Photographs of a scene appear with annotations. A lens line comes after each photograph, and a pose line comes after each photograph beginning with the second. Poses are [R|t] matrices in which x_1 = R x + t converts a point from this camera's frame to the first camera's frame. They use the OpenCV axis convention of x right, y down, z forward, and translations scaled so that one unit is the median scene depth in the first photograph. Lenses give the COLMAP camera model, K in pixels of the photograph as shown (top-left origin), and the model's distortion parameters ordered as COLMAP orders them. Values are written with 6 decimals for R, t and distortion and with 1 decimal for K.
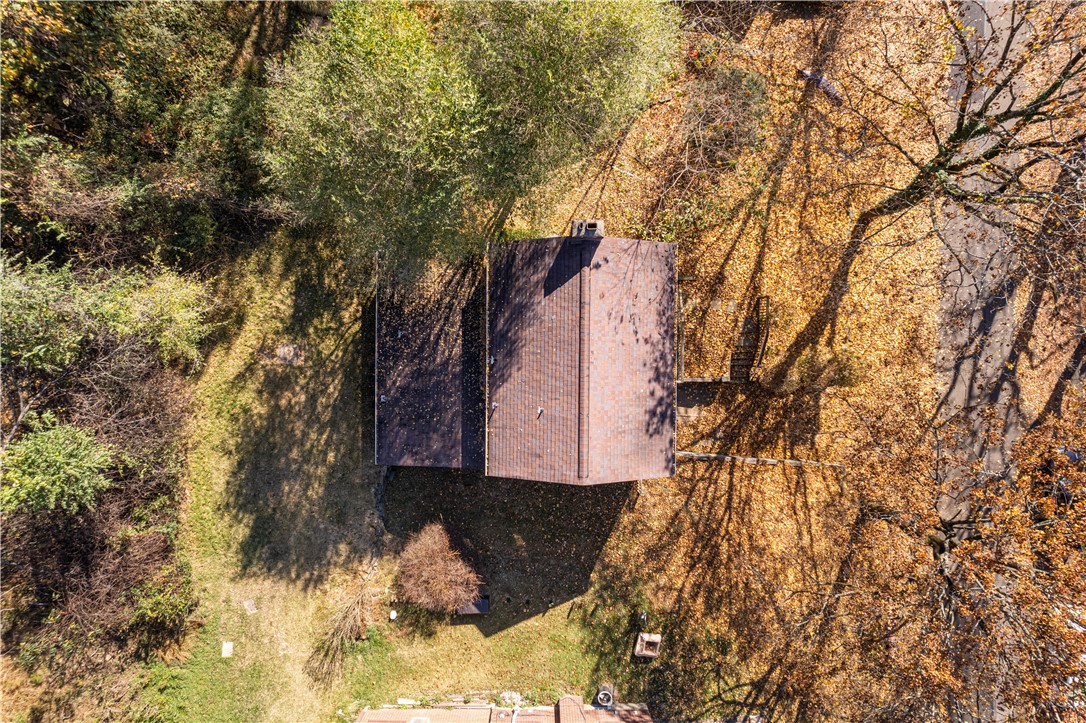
lens RADIAL K [[696.2, 0, 543.0], [0, 696.2, 361.5], [0, 0, 1]] dist [-0.032105, 0.000034]
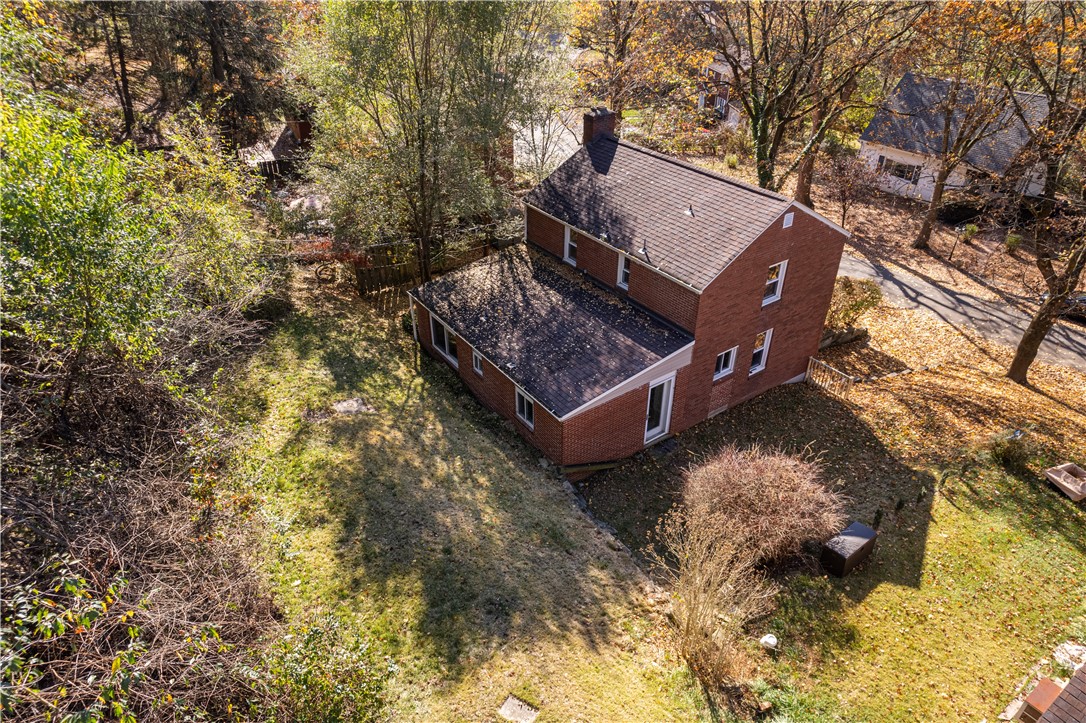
lens RADIAL K [[696.2, 0, 543.0], [0, 696.2, 361.5], [0, 0, 1]] dist [-0.032105, 0.000034]
pose [[0.811283, -0.308591, 0.496580, -0.535902], [0.584653, 0.428057, -0.689164, 0.539863], [0.000105, 0.849434, 0.527694, 0.611176]]
